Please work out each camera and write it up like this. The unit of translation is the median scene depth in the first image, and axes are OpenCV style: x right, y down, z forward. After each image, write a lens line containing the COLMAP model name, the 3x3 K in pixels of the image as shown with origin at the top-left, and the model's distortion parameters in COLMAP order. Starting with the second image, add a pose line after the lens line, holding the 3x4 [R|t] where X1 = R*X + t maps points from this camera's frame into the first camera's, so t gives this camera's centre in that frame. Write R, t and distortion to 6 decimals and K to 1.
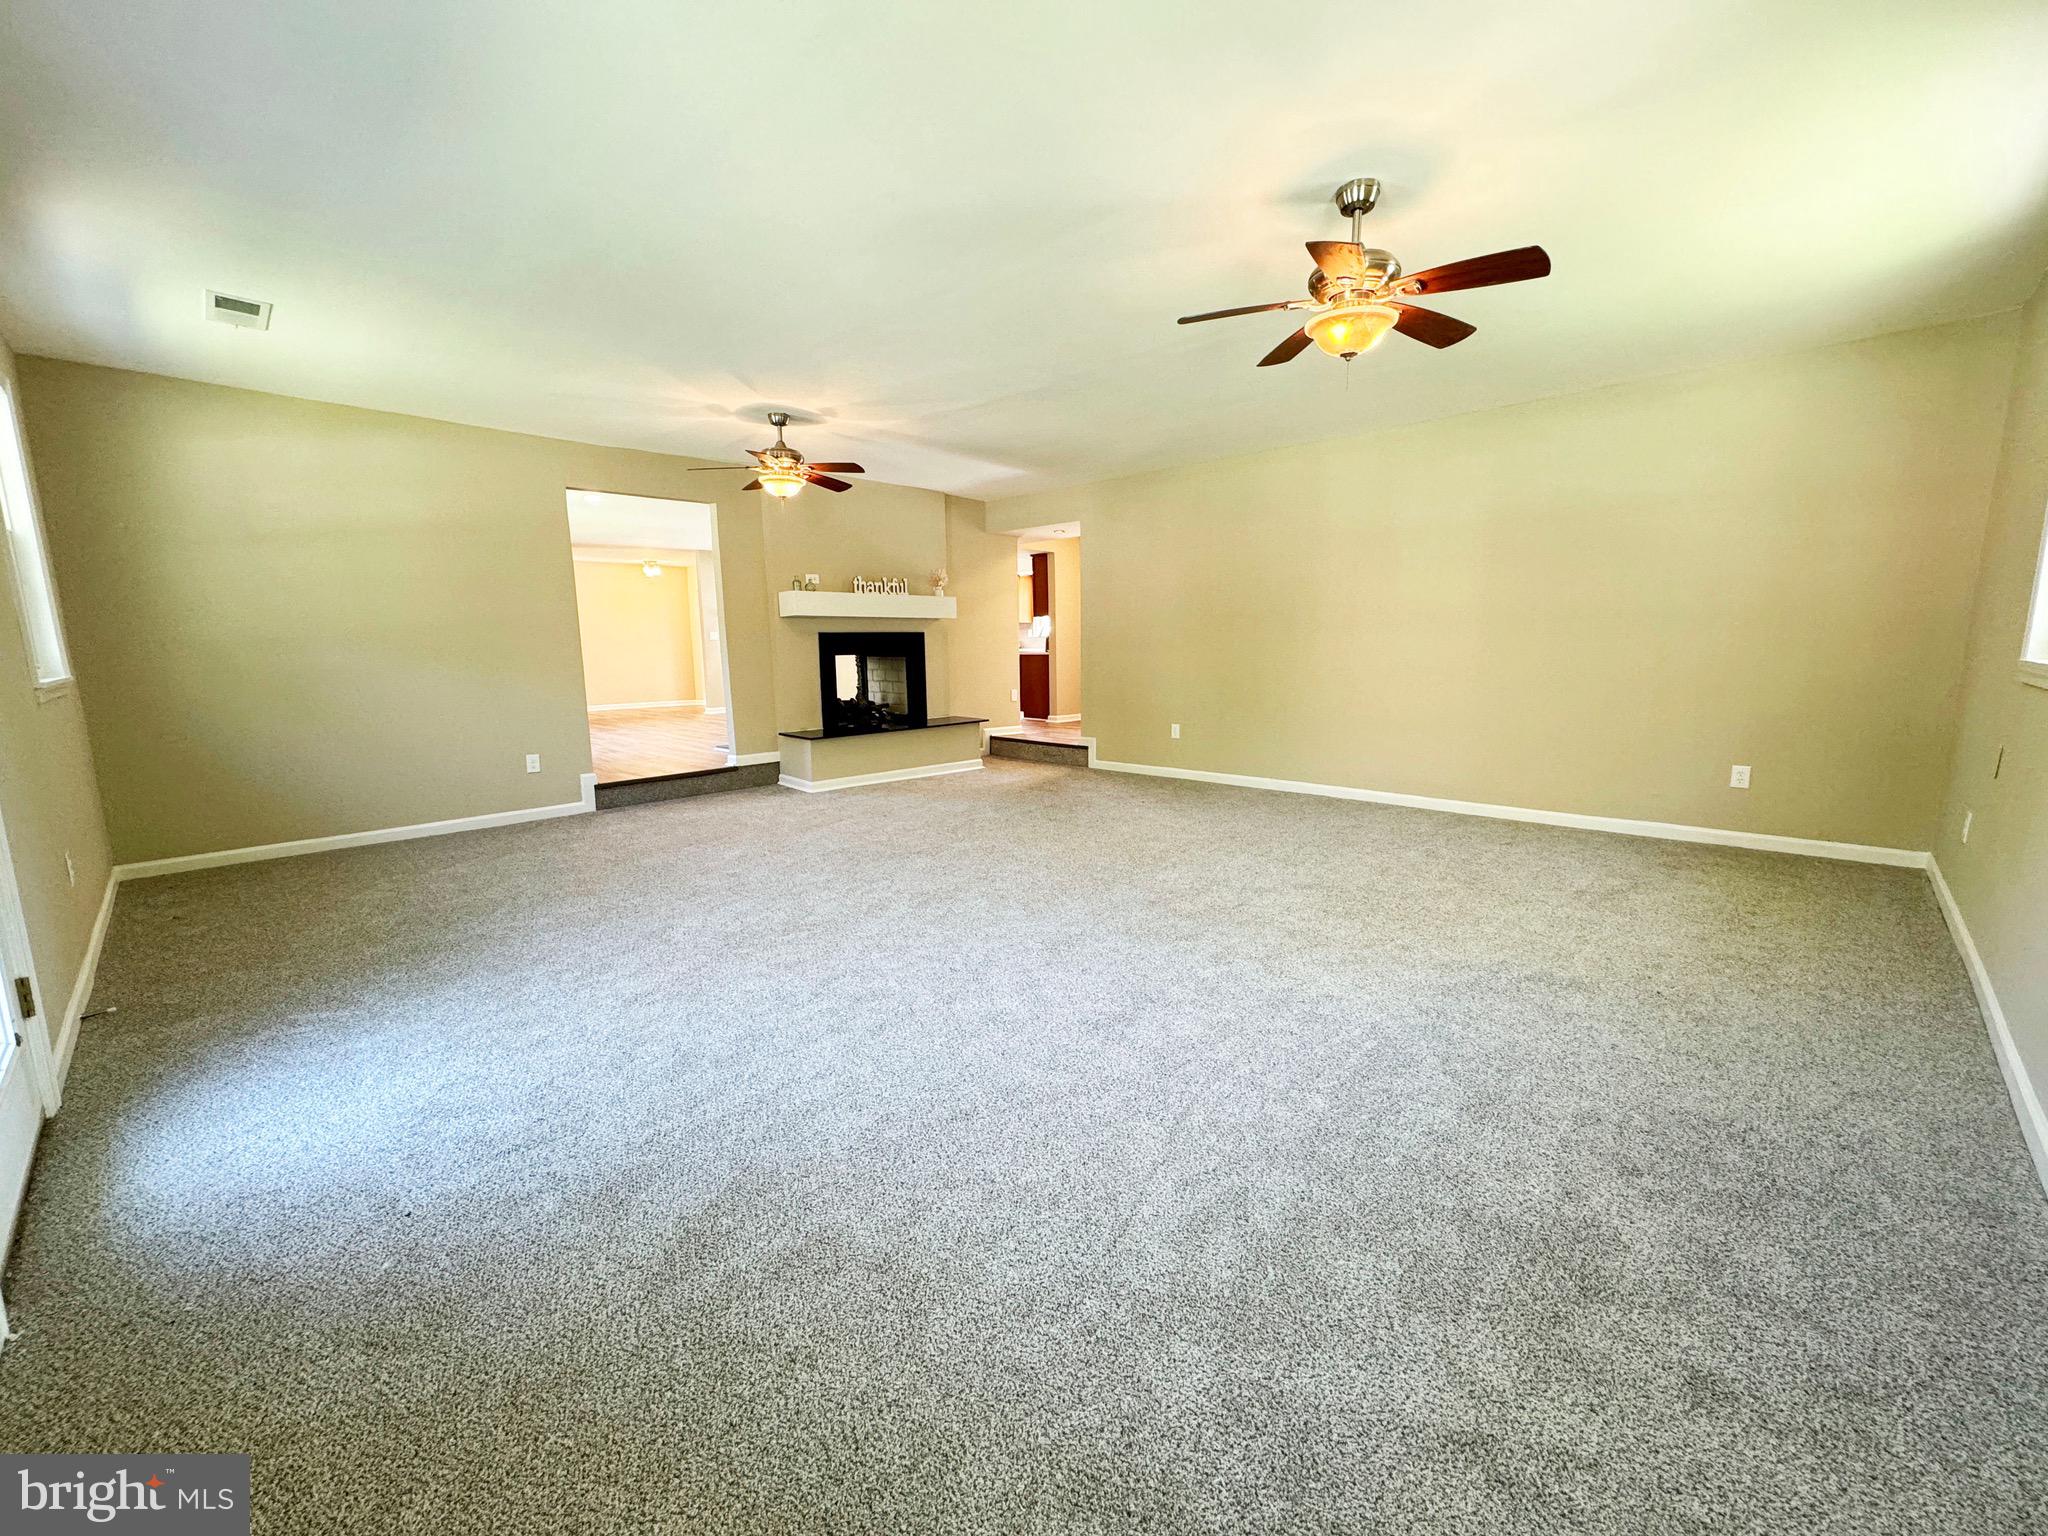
lens RADIAL K [[817.4, 0, 1026.3], [0, 817.4, 765.7], [0, 0, 1]] dist [-0.002164, -0.000101]
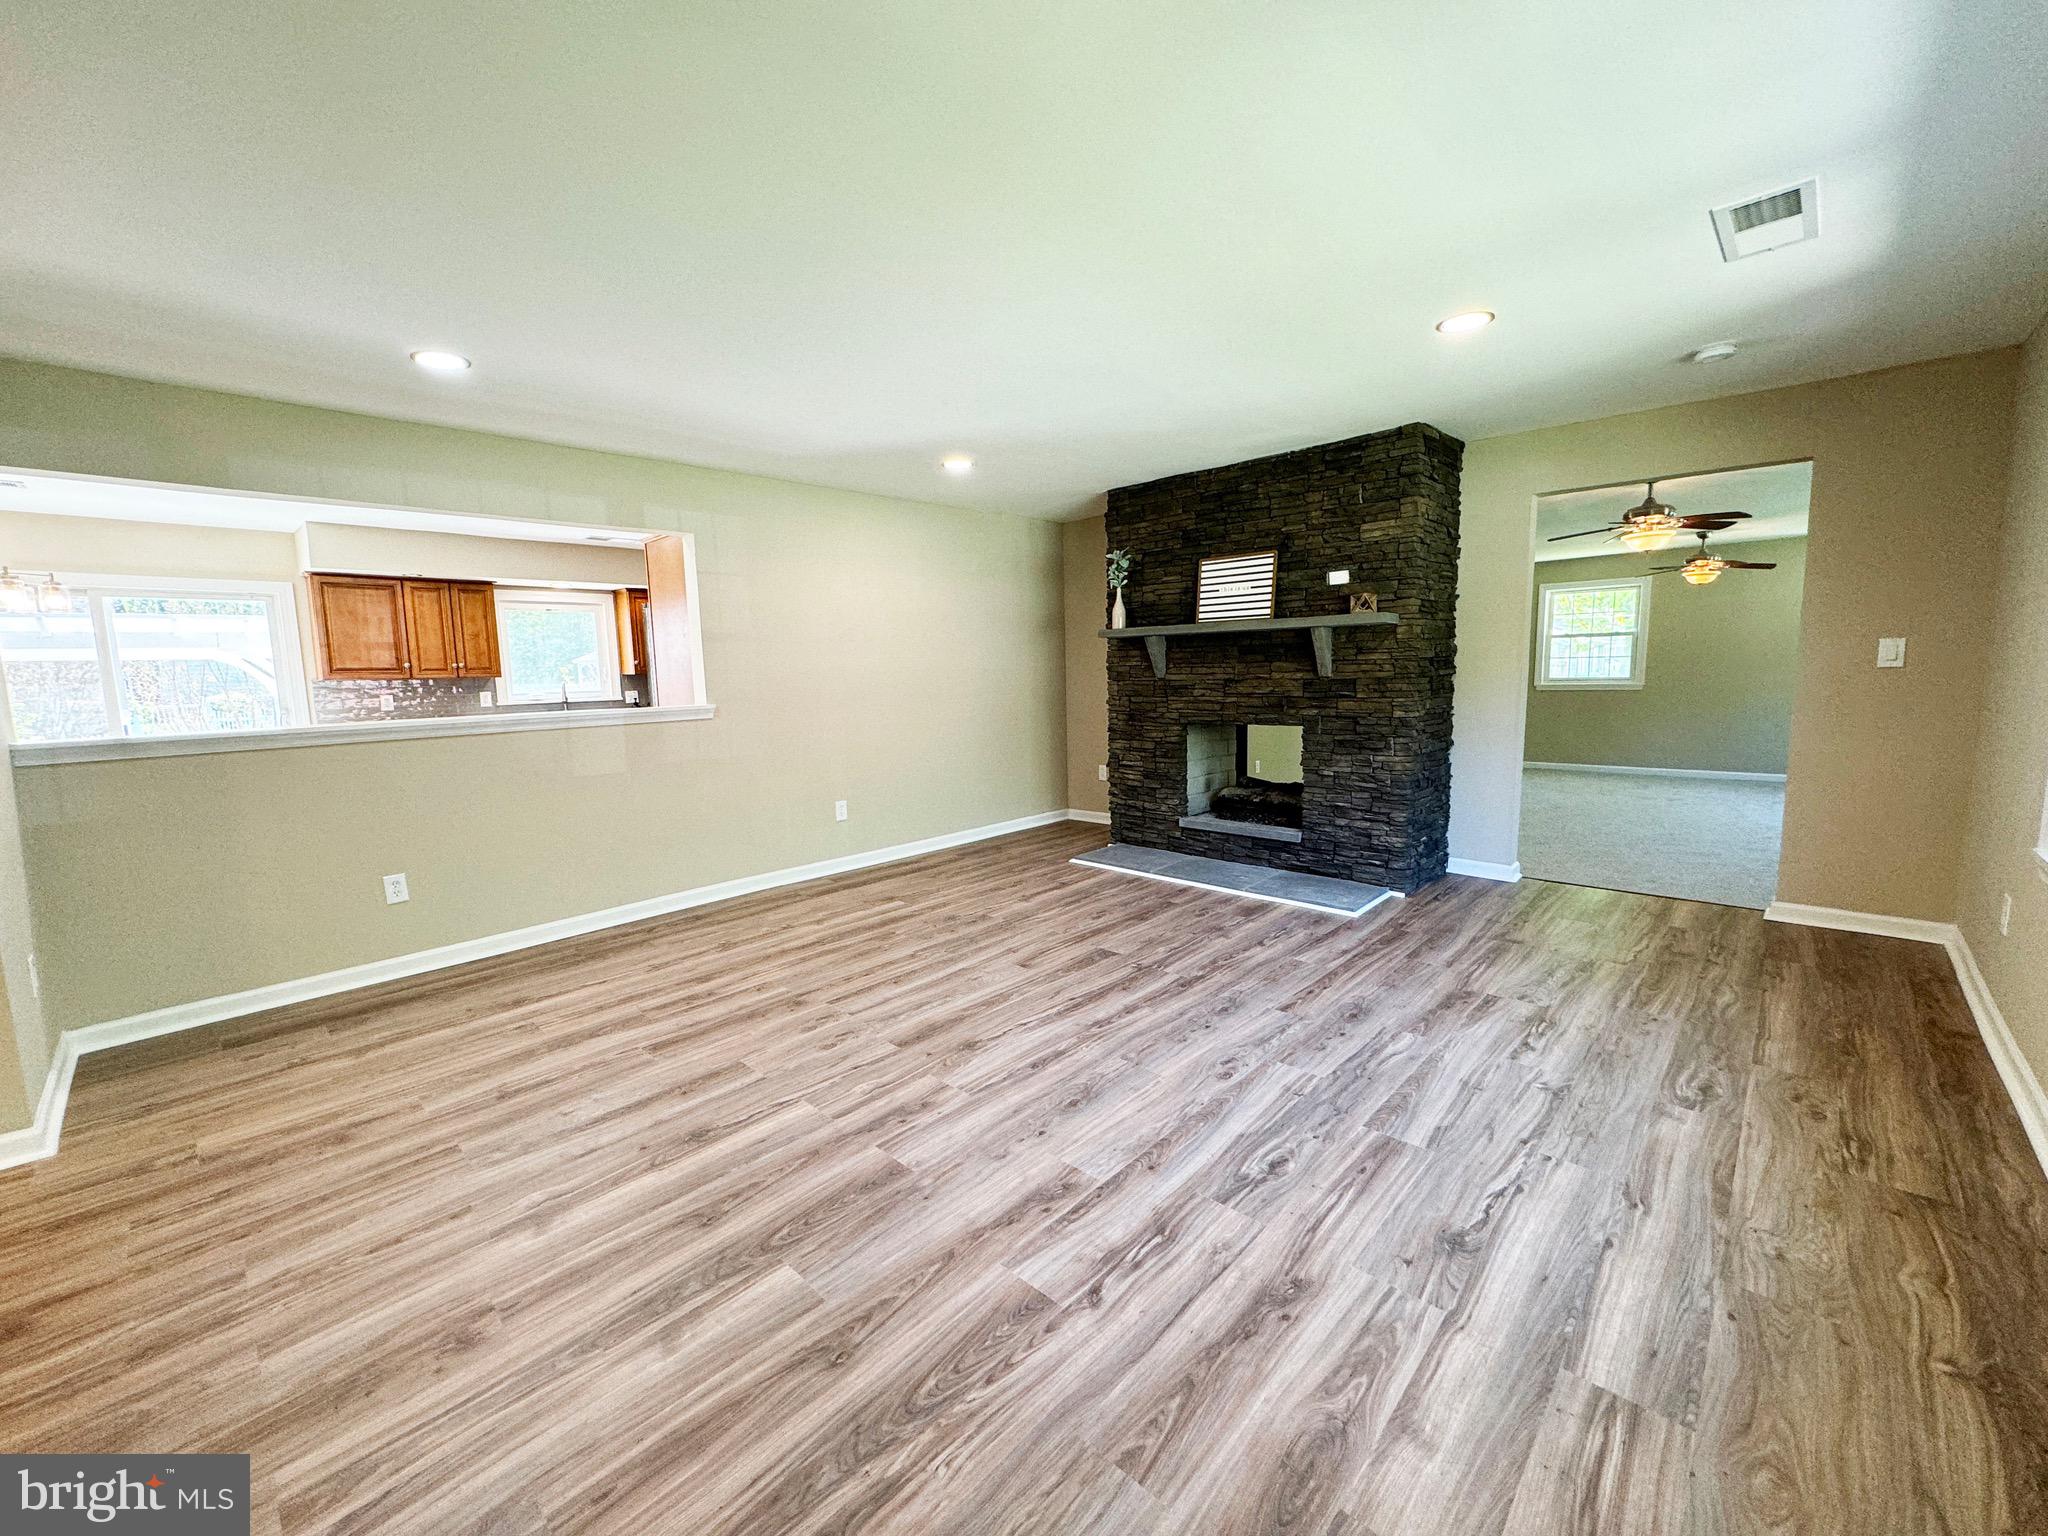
lens RADIAL K [[817.4, 0, 1026.3], [0, 817.4, 765.7], [0, 0, 1]] dist [-0.002164, -0.000101]
pose [[-0.020992, -0.104404, 0.994313, -0.956684], [0.174144, 0.978948, 0.106467, -0.221800], [-0.984496, 0.175389, -0.002369, 1.310422]]
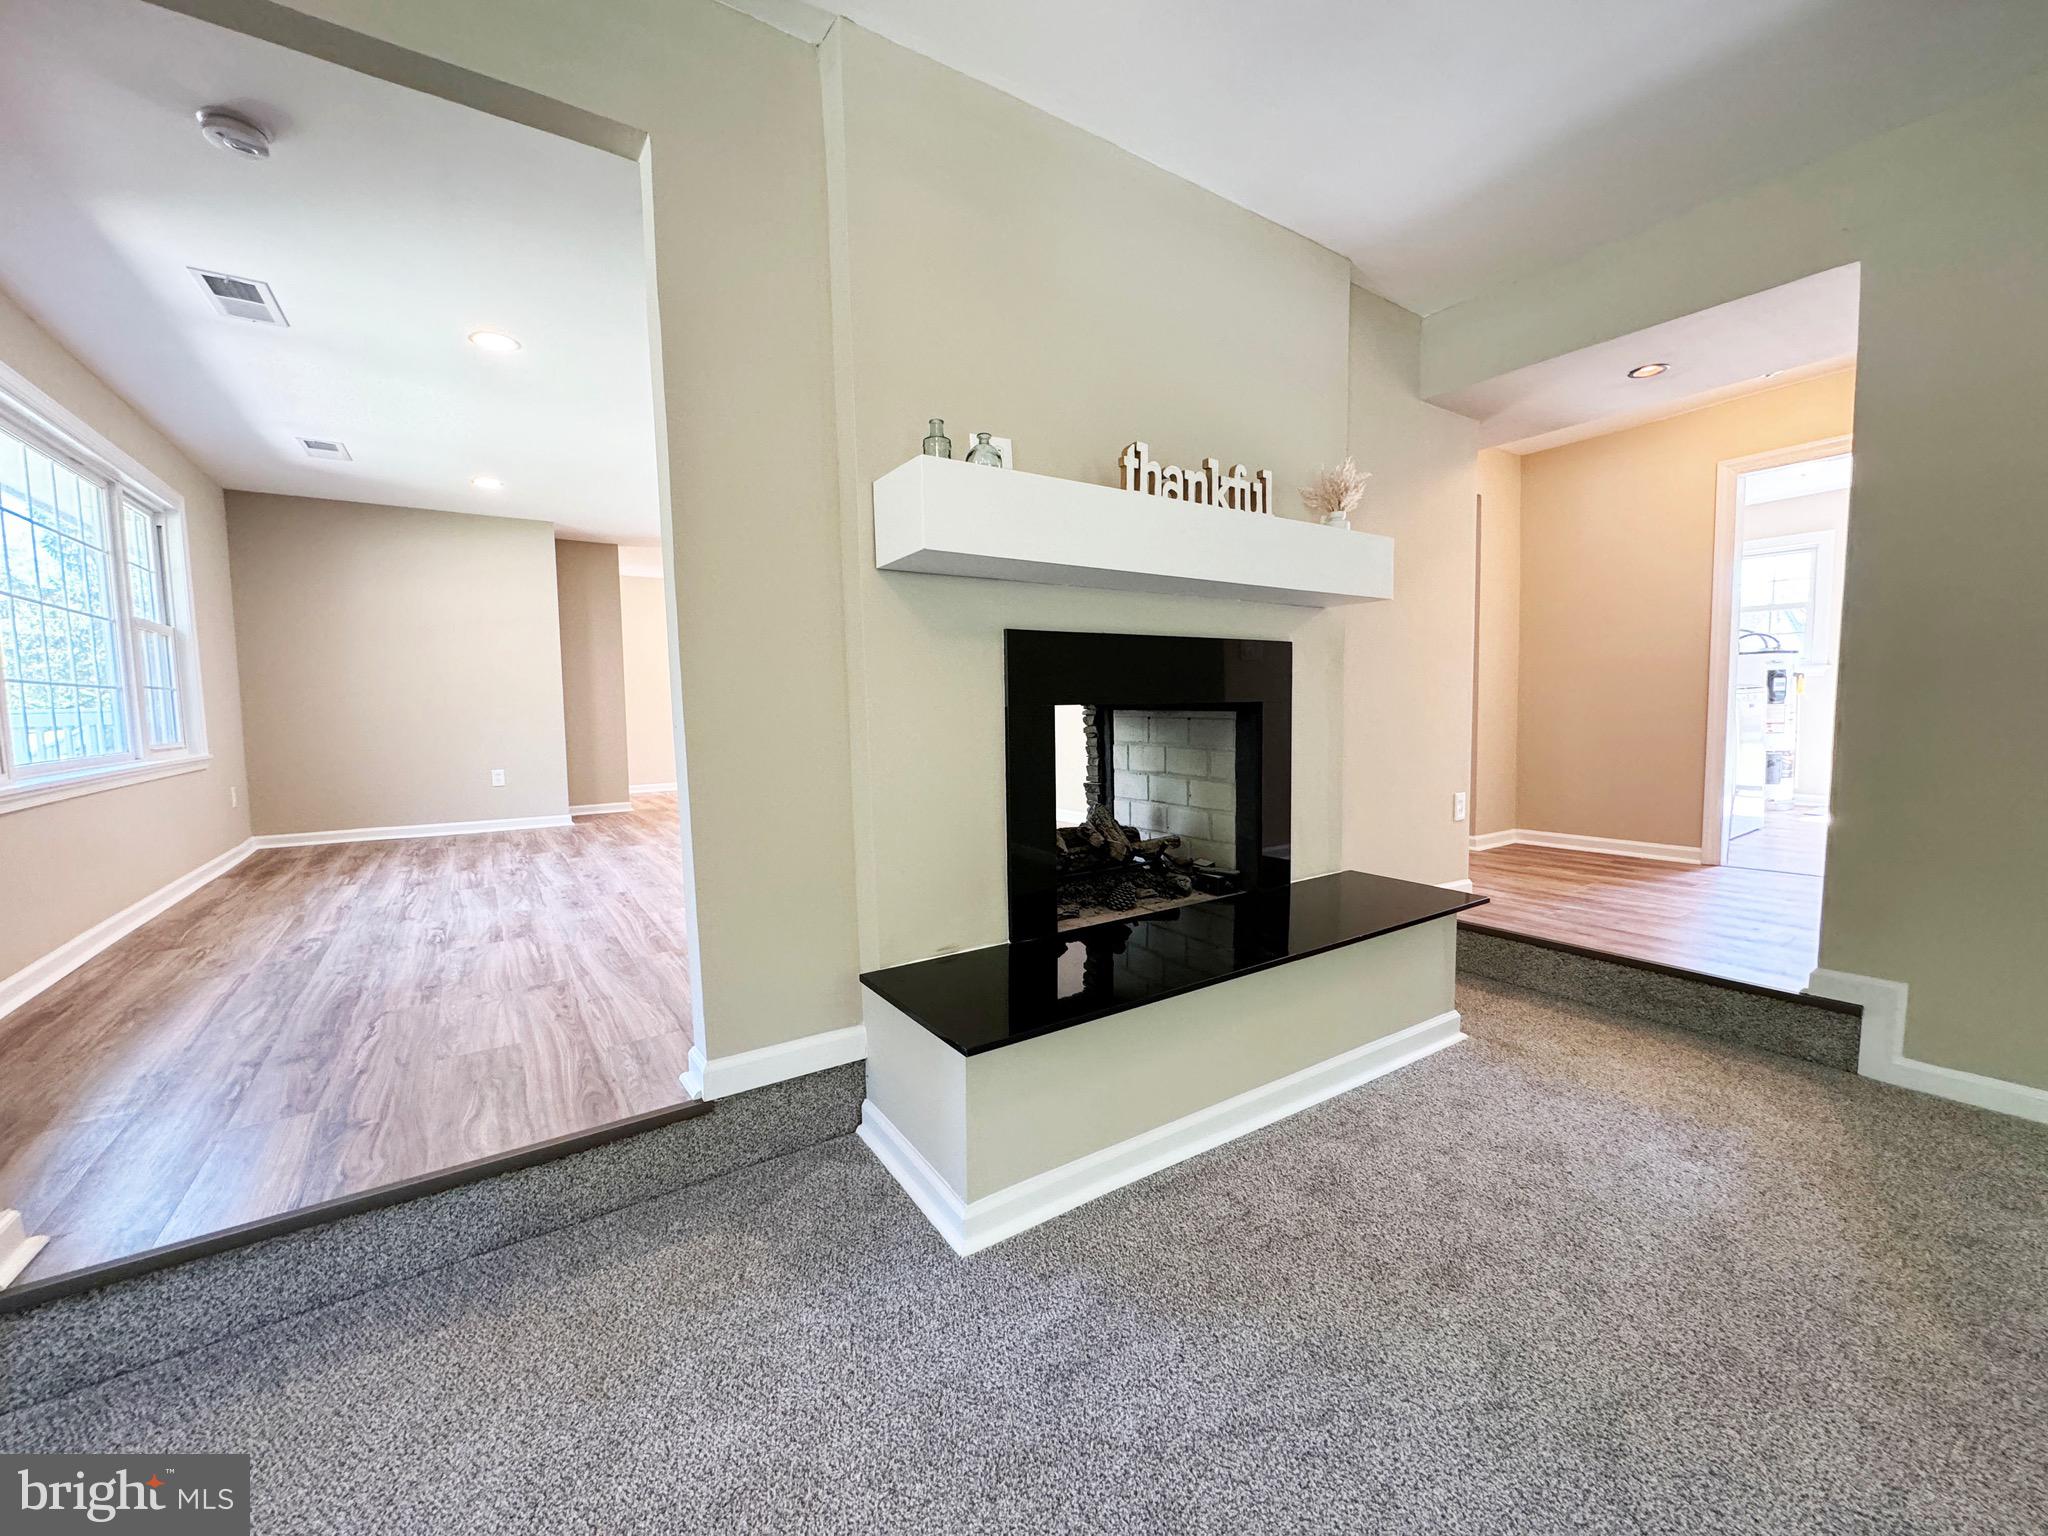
lens RADIAL K [[817.4, 0, 1026.3], [0, 817.4, 765.7], [0, 0, 1]] dist [-0.002164, -0.000101]
pose [[0.982544, 0.012998, -0.185576, -0.187657], [-0.025773, 0.997447, -0.066594, -0.091380], [0.184237, 0.070214, 0.980371, 0.700843]]
